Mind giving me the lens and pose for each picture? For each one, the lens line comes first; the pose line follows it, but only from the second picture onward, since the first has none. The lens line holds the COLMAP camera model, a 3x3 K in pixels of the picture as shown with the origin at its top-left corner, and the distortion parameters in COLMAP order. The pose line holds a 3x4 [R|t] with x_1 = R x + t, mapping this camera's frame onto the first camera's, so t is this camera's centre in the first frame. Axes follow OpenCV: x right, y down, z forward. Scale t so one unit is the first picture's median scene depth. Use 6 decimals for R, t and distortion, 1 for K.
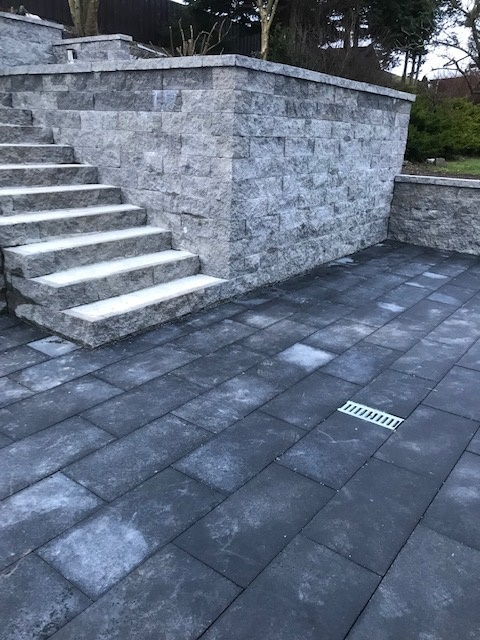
lens RADIAL K [[522.3, 0, 240.0], [0, 522.3, 320.0], [0, 0, 1]] dist [0.032724, -0.020581]
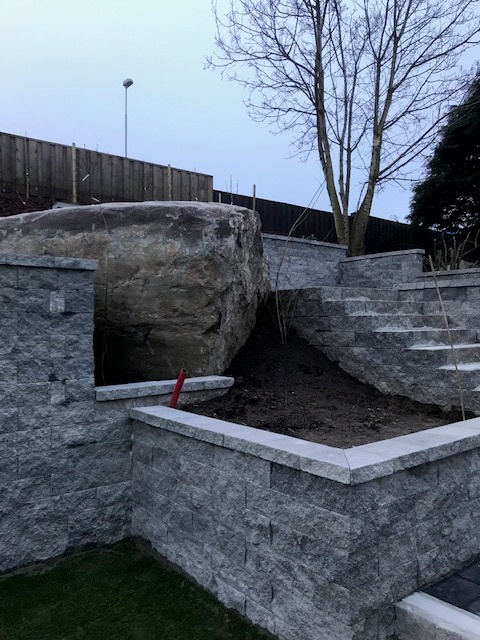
lens RADIAL K [[522.3, 0, 240.0], [0, 522.3, 320.0], [0, 0, 1]] dist [0.032724, -0.020581]
pose [[0.969310, -0.043372, -0.241985, -0.656132], [-0.043241, 0.938890, -0.341492, 0.017068], [0.242008, 0.341475, 0.908200, -0.150903]]
